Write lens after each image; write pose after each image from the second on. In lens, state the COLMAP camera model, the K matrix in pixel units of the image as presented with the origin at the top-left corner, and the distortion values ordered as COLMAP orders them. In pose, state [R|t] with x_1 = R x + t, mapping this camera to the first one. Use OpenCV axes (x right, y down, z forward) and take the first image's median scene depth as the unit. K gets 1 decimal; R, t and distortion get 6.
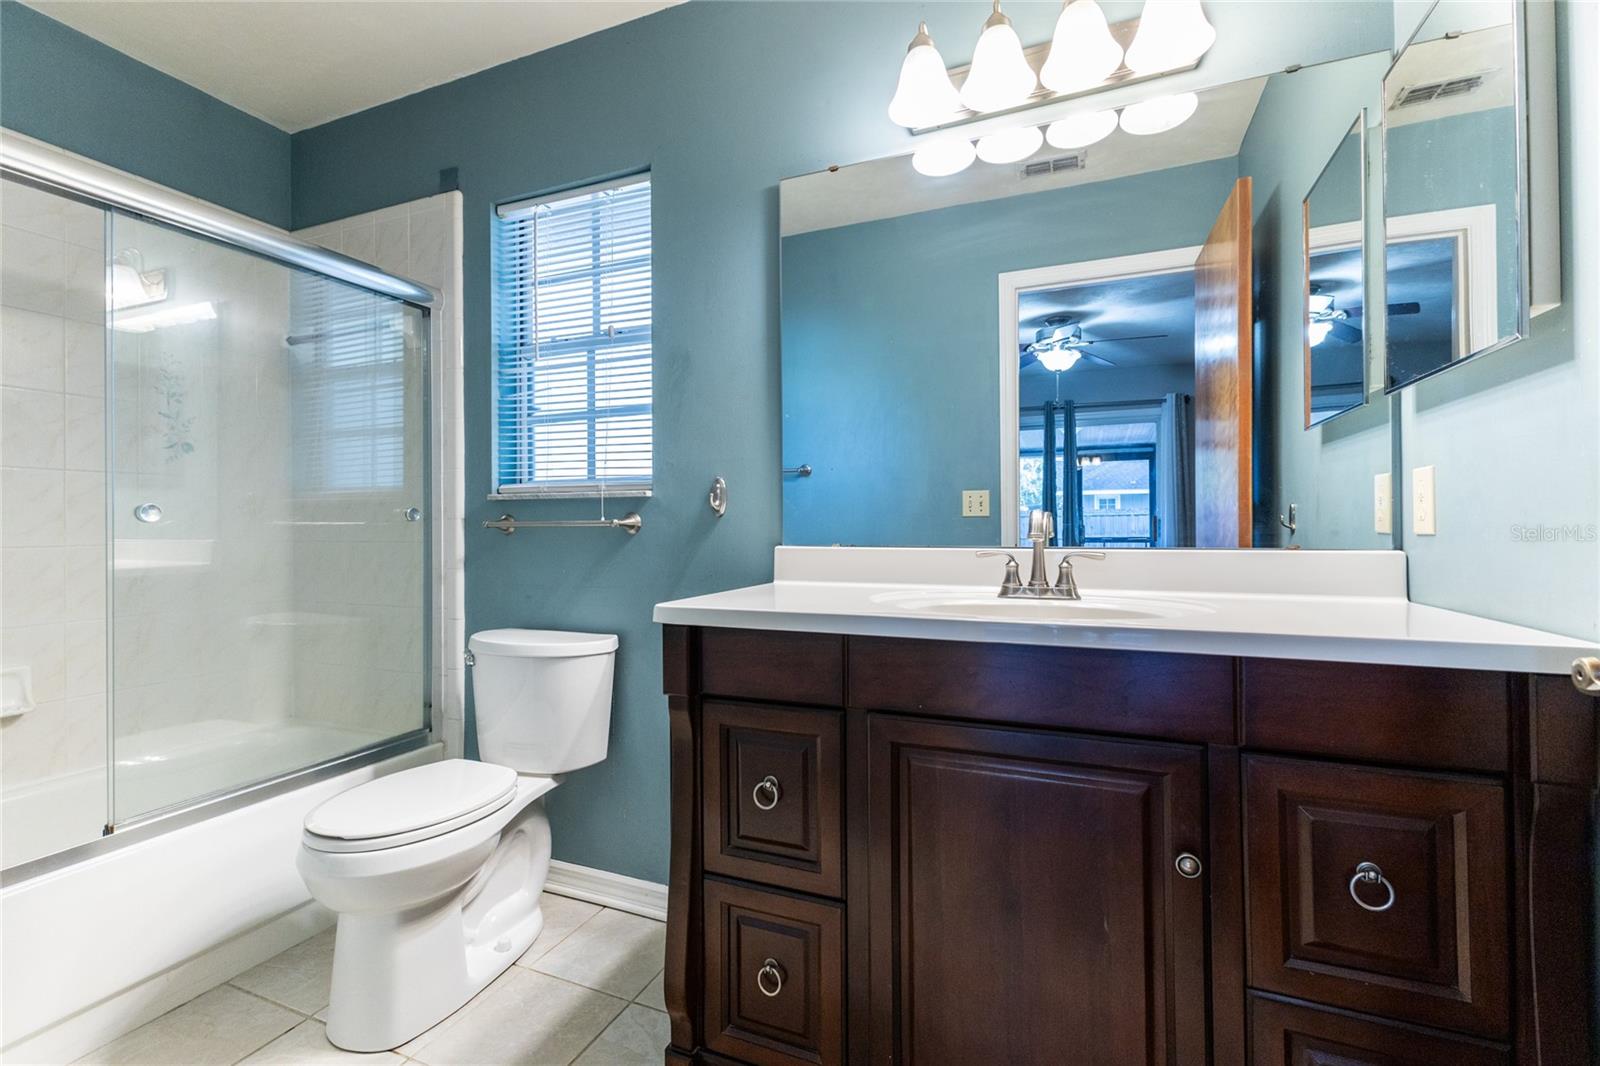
lens RADIAL K [[696.5, 0, 797.5], [0, 696.5, 527.1], [0, 0, 1]] dist [0.009111, -0.003796]
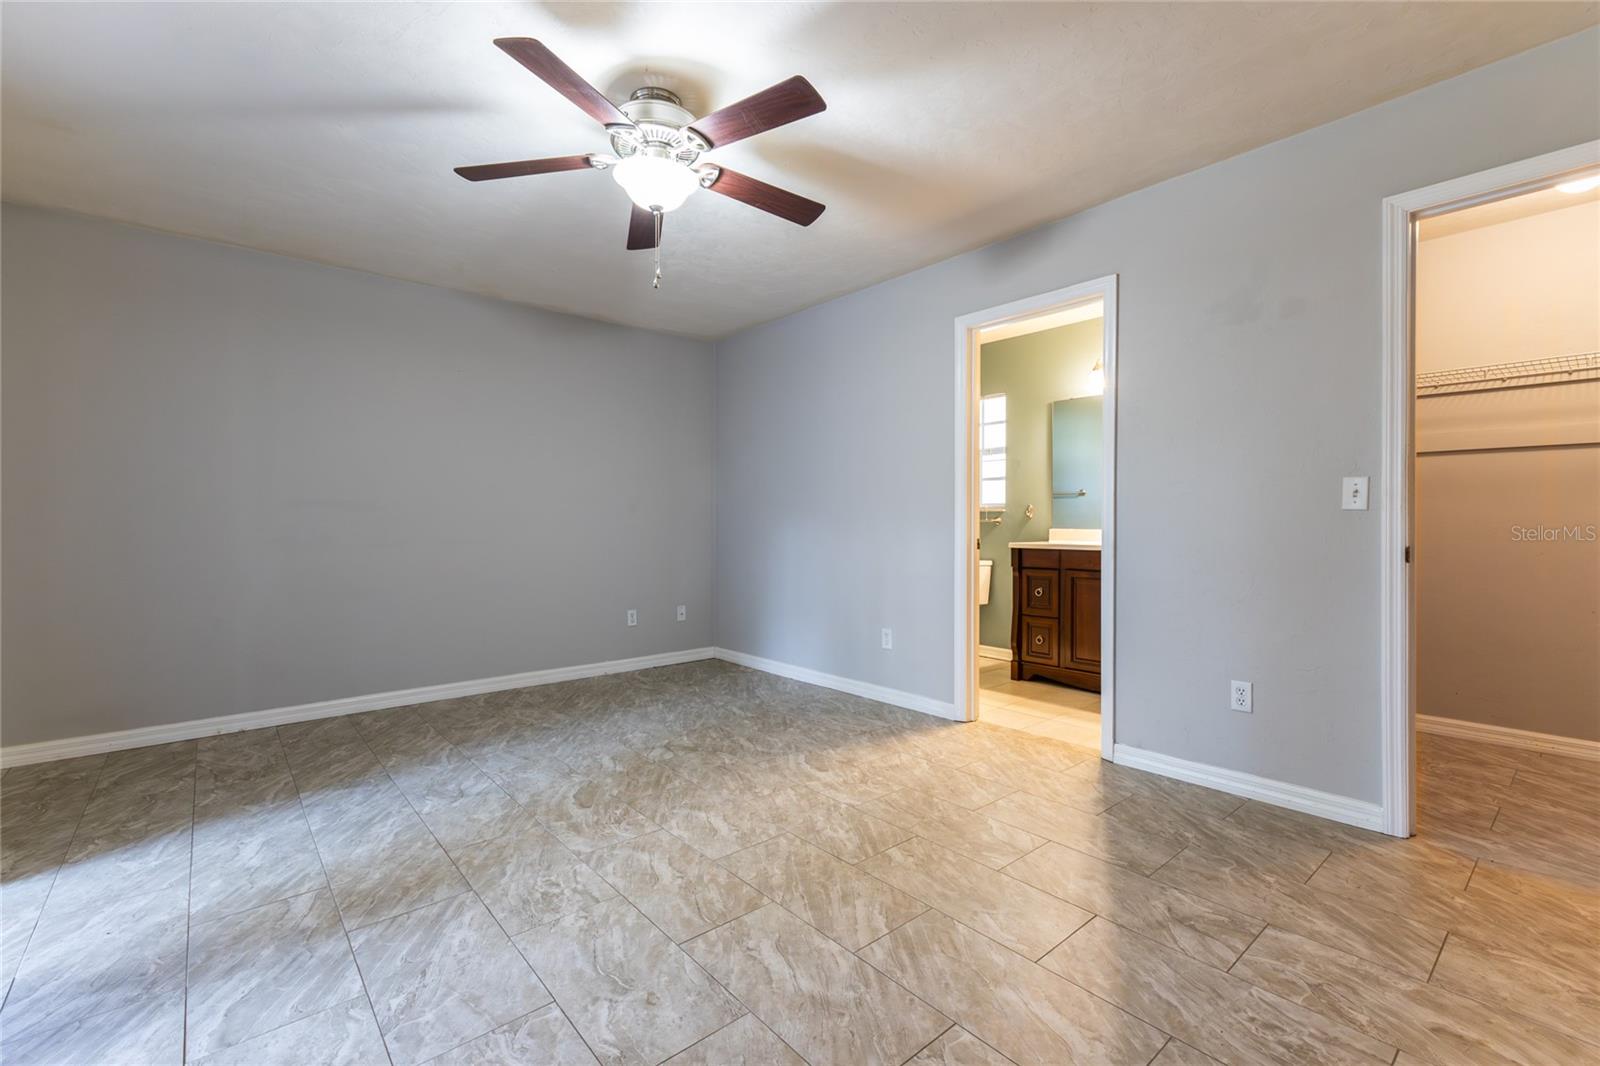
lens RADIAL K [[689.0, 0, 789.5], [0, 689.0, 526.6], [0, 0, 1]] dist [0.004893, -0.000583]
pose [[0.887807, 0.012983, -0.460032, 0.446810], [-0.007150, 0.999870, 0.014421, -0.019212], [0.460160, -0.009514, 0.887785, -2.804688]]
